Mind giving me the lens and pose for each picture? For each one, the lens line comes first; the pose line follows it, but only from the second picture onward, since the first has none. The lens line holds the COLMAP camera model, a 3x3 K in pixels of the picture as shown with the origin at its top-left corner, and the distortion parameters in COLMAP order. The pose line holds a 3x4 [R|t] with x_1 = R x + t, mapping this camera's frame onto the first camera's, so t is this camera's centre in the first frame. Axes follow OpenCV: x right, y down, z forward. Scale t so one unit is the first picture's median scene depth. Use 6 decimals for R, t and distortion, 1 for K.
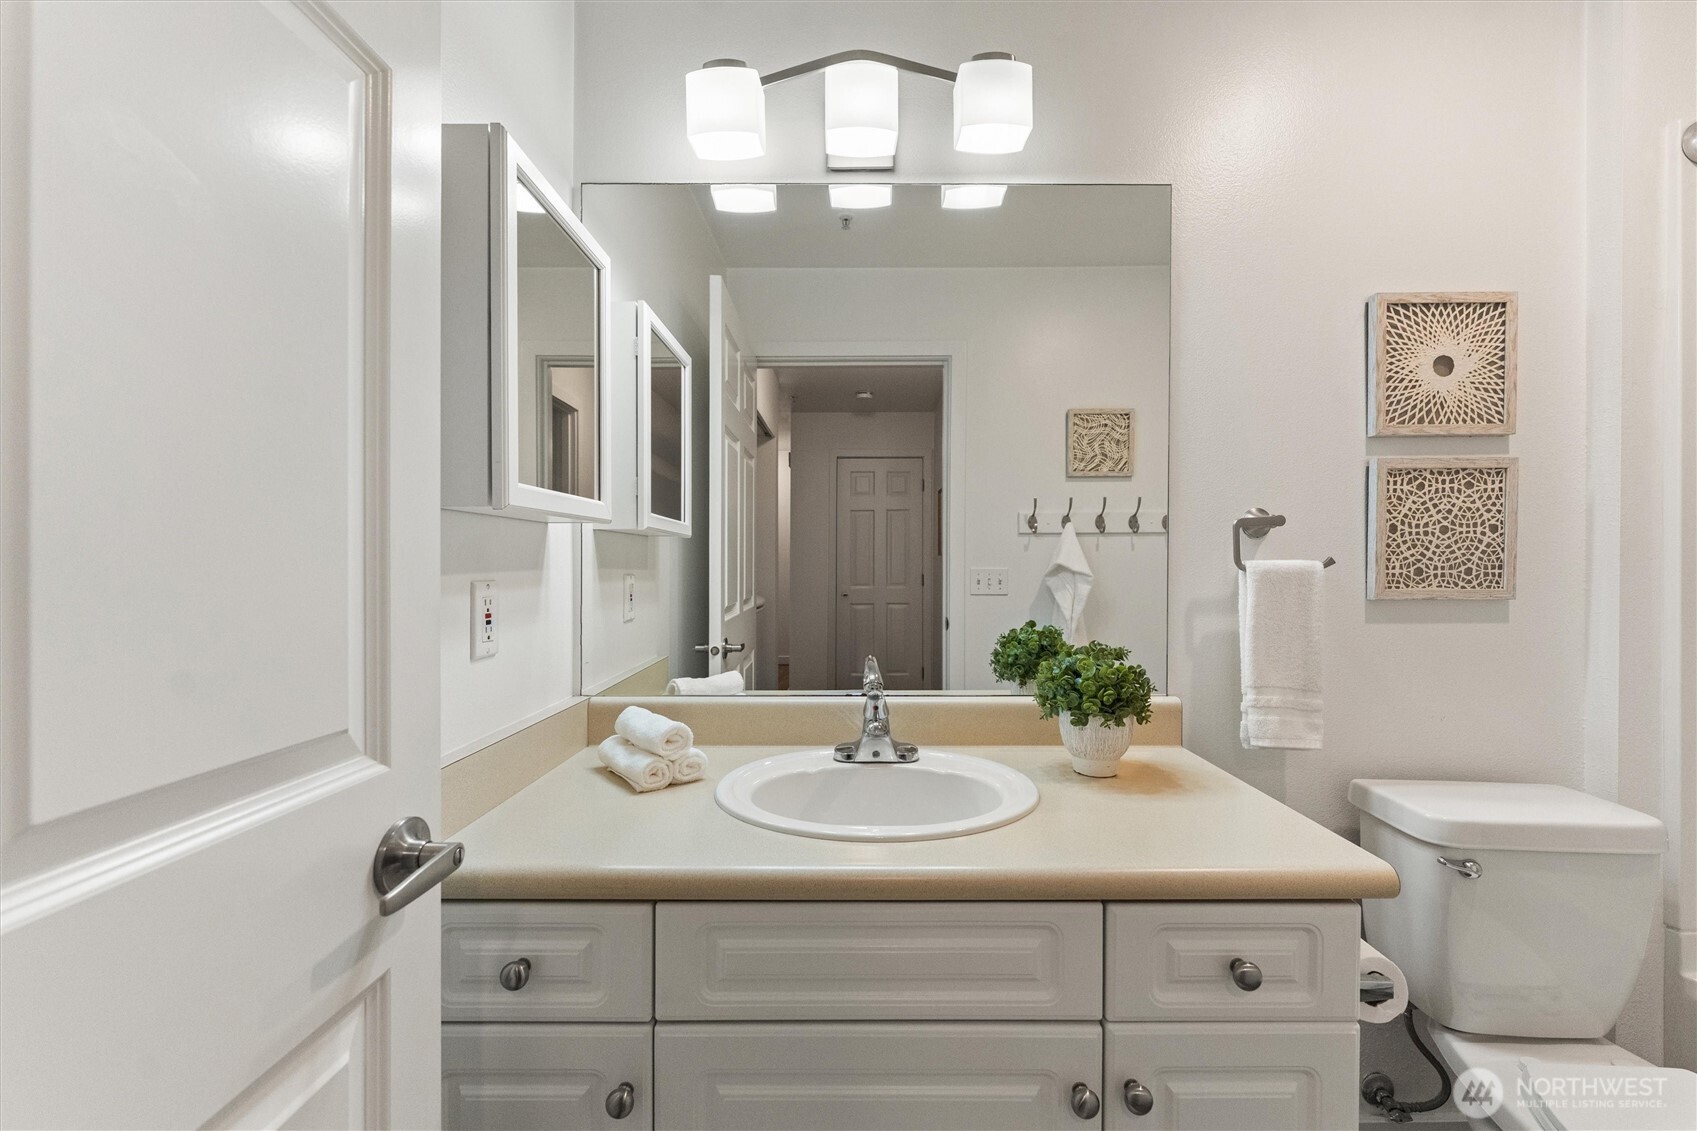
lens RADIAL K [[707.0, 0, 852.9], [0, 707.0, 574.7], [0, 0, 1]] dist [-0.003937, -0.000559]
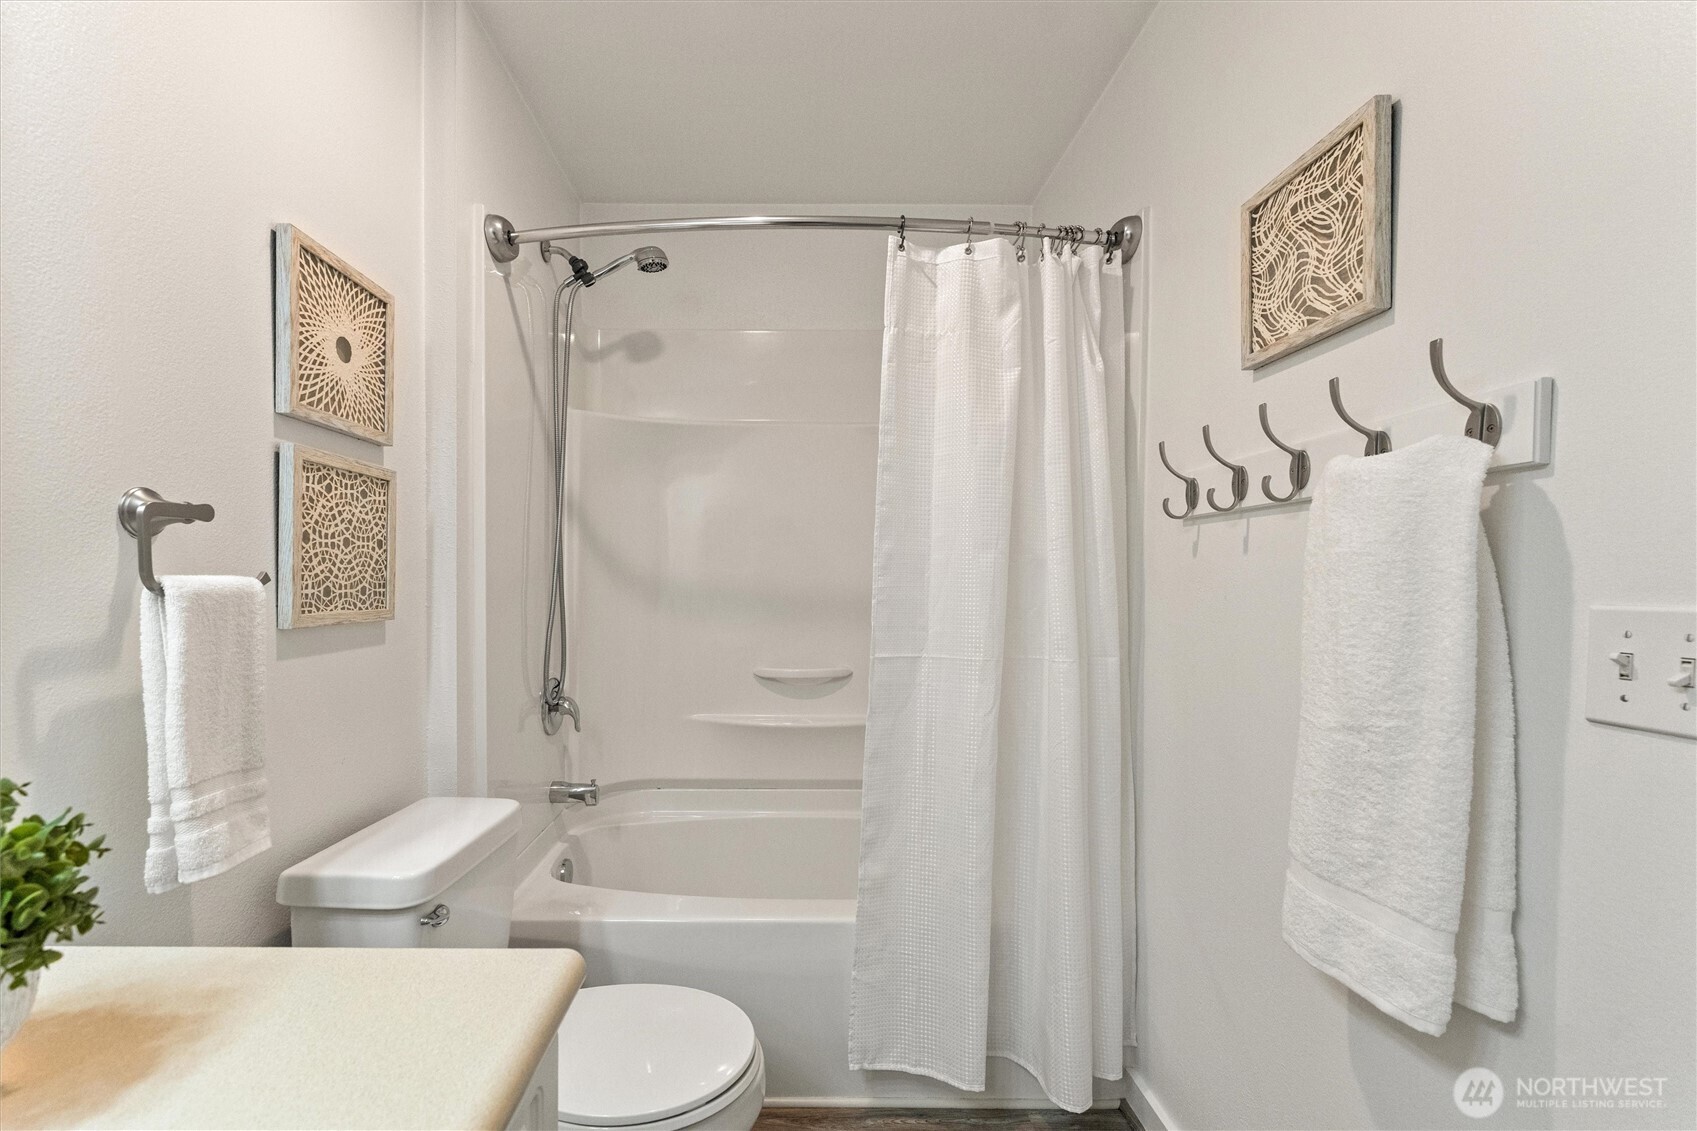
lens RADIAL K [[707.0, 0, 864.0], [0, 707.0, 605.0], [0, 0, 1]] dist [-0.003937, -0.000559]
pose [[0.006952, -0.030124, 0.999522, -0.019170], [0.014333, 0.999446, 0.030022, -0.004227], [-0.999873, 0.014118, 0.007380, 0.368387]]
